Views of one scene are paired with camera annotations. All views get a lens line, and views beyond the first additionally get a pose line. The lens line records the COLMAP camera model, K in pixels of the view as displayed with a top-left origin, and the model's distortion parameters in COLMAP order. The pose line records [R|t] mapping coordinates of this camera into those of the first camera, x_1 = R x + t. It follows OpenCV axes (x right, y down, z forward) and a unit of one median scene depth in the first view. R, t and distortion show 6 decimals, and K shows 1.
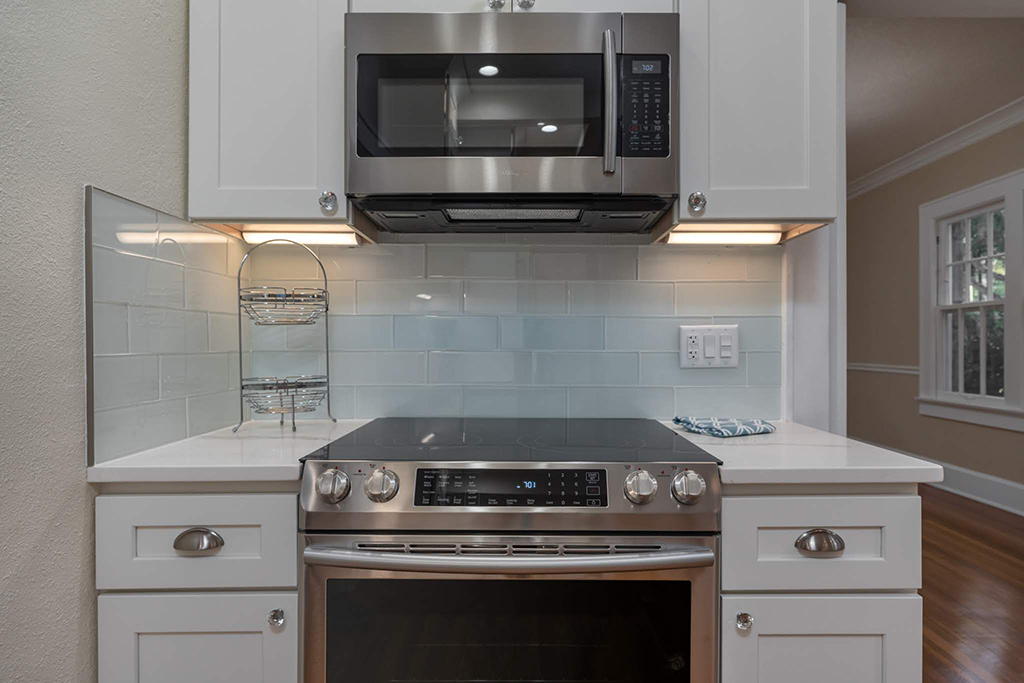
lens RADIAL K [[589.3, 0, 512.0], [0, 589.3, 341.5], [0, 0, 1]] dist [0.001696, 0.000381]
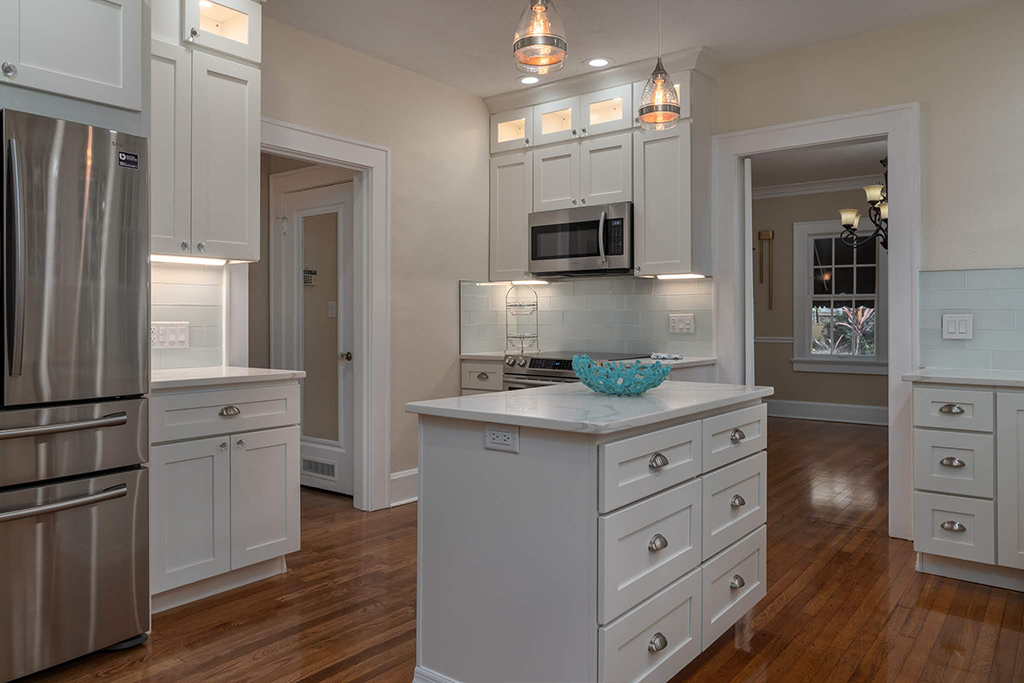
lens RADIAL K [[721.7, 0, 465.0], [0, 721.7, 290.5], [0, 0, 1]] dist [-0.001693, 0.001437]
pose [[0.767694, -0.025736, -0.640300, 2.086601], [0.000867, 0.999234, -0.039123, -0.016186], [0.640817, 0.029480, 0.767128, -2.324436]]
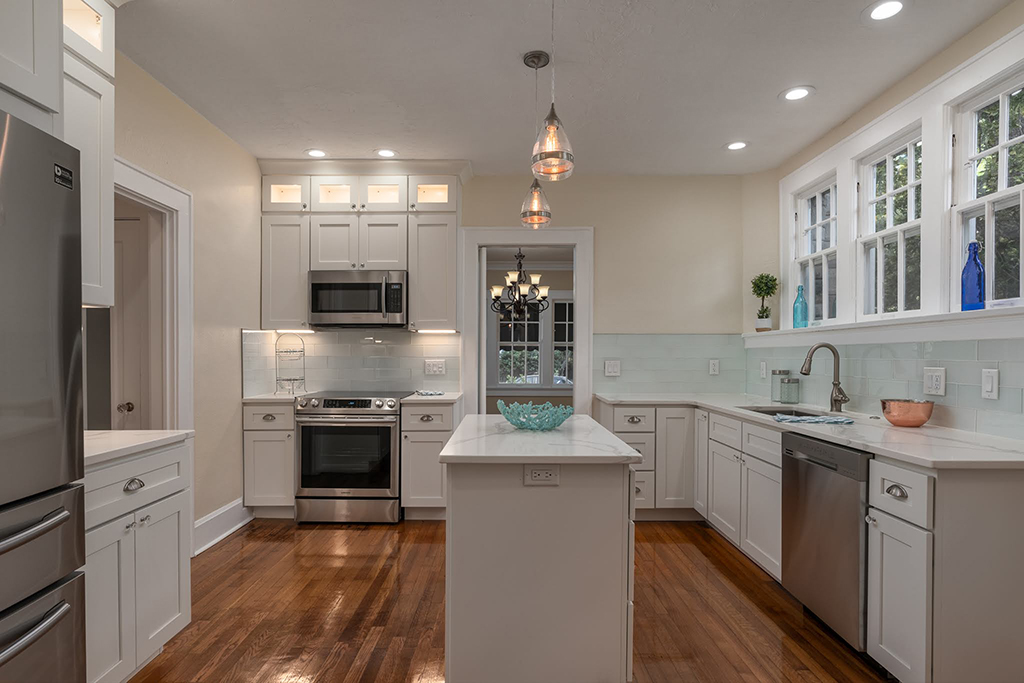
lens RADIAL K [[568.3, 0, 495.7], [0, 568.3, 345.0], [0, 0, 1]] dist [-0.002275, 0.000465]
pose [[0.999973, -0.000210, -0.007332, 0.941782], [0.000108, 0.999905, -0.013818, -0.089698], [0.007334, 0.013817, 0.999878, -2.603861]]
